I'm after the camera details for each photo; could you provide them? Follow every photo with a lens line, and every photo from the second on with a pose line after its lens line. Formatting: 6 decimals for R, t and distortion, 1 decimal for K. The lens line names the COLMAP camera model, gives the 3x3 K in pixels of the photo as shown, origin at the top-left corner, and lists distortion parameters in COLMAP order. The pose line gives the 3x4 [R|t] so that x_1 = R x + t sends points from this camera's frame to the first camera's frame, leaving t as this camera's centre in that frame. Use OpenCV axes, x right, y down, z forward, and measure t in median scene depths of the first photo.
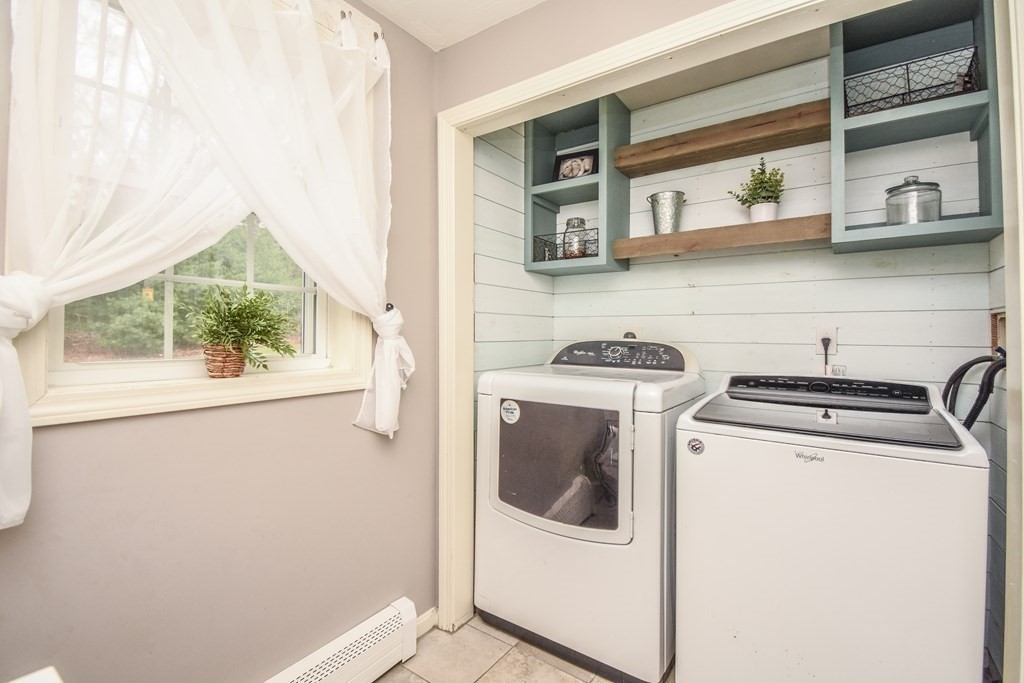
lens RADIAL K [[459.0, 0, 515.9], [0, 459.0, 339.7], [0, 0, 1]] dist [0.032992, -0.022084]
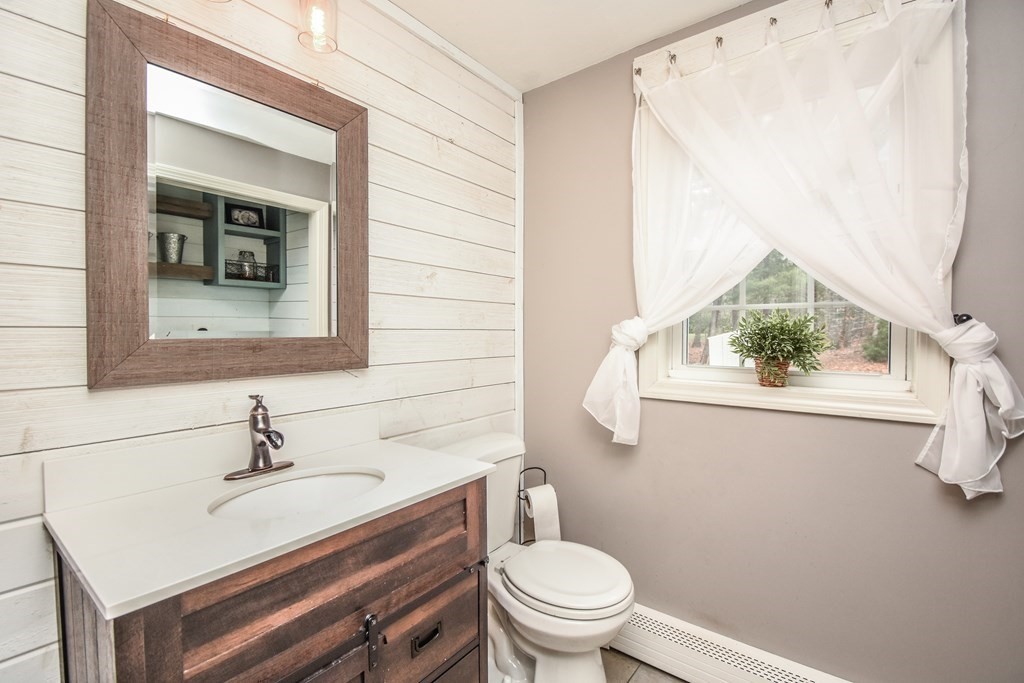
lens RADIAL K [[459.0, 0, 515.9], [0, 459.0, 339.7], [0, 0, 1]] dist [0.032992, -0.022084]
pose [[-0.034671, 0.015475, -0.999279, 0.483527], [-0.003631, 0.999872, 0.015611, -0.046799], [0.999392, 0.004169, -0.034610, 0.320868]]
